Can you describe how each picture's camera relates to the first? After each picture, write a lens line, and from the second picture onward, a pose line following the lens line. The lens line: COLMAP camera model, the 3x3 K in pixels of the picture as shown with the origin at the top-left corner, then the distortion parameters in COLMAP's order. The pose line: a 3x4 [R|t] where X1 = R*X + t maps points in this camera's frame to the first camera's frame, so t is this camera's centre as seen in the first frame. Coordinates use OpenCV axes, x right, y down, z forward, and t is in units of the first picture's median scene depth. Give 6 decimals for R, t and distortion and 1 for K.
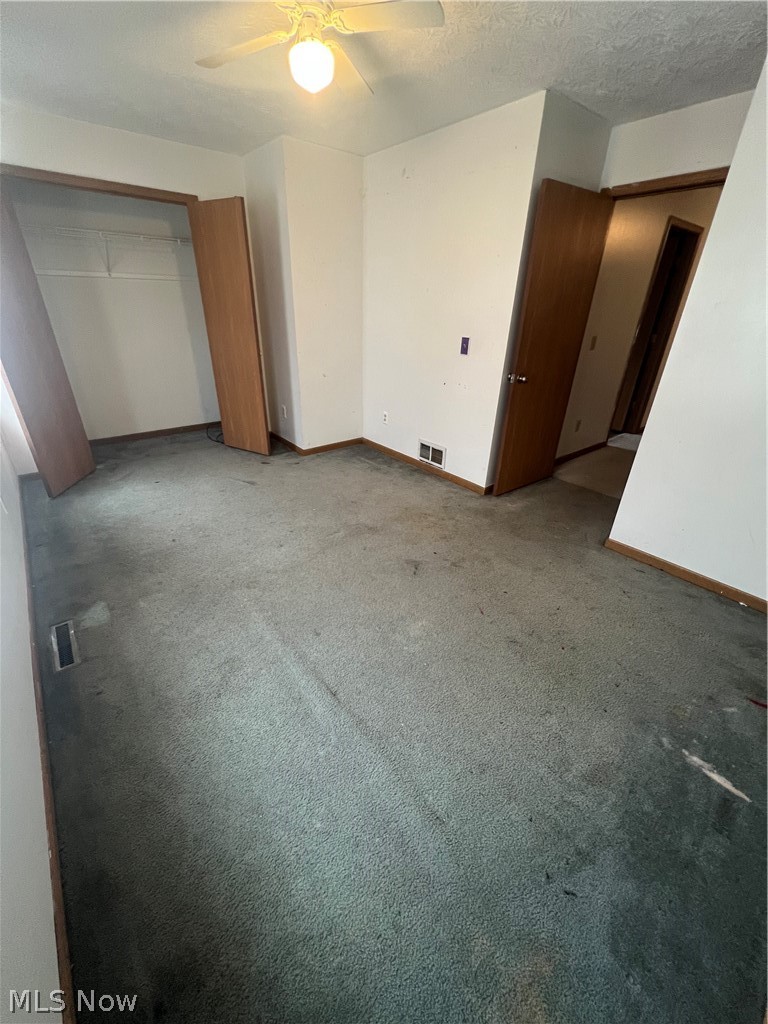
lens RADIAL K [[409.5, 0, 384.0], [0, 409.5, 512.0], [0, 0, 1]] dist [-0.008382, -0.000015]
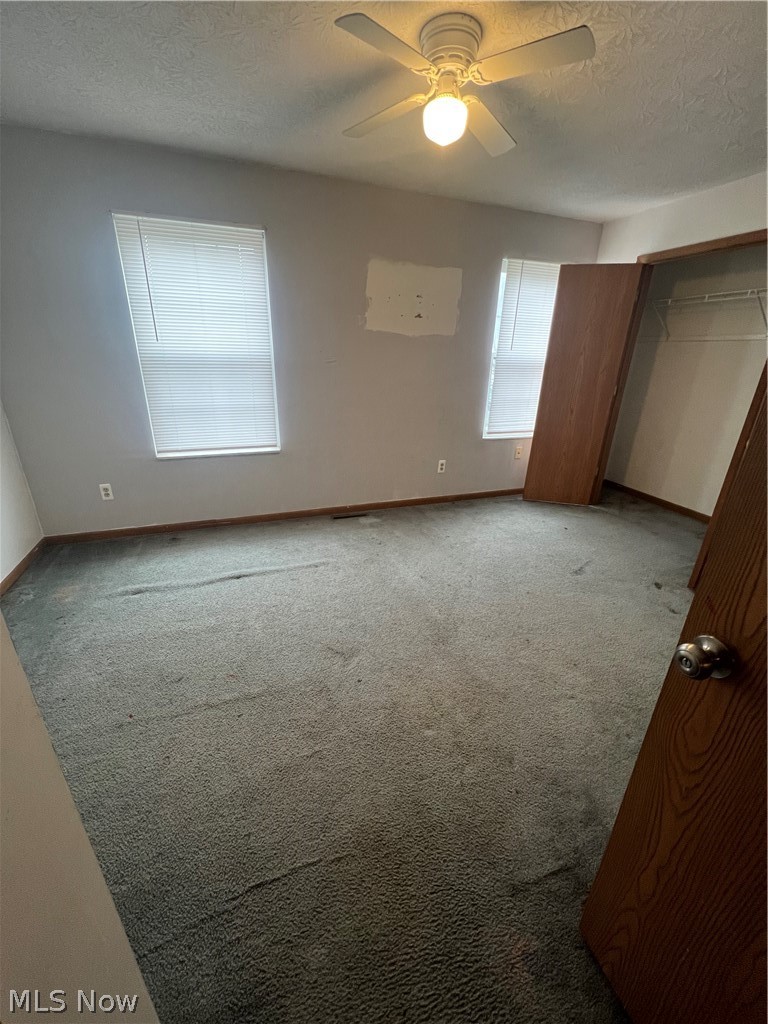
lens RADIAL K [[409.5, 0, 384.0], [0, 409.5, 512.0], [0, 0, 1]] dist [-0.008382, -0.000015]
pose [[-0.334018, 0.312504, -0.889254, 0.494472], [-0.463605, 0.766962, 0.443666, -0.348007], [0.820672, 0.560455, -0.111301, 0.720452]]
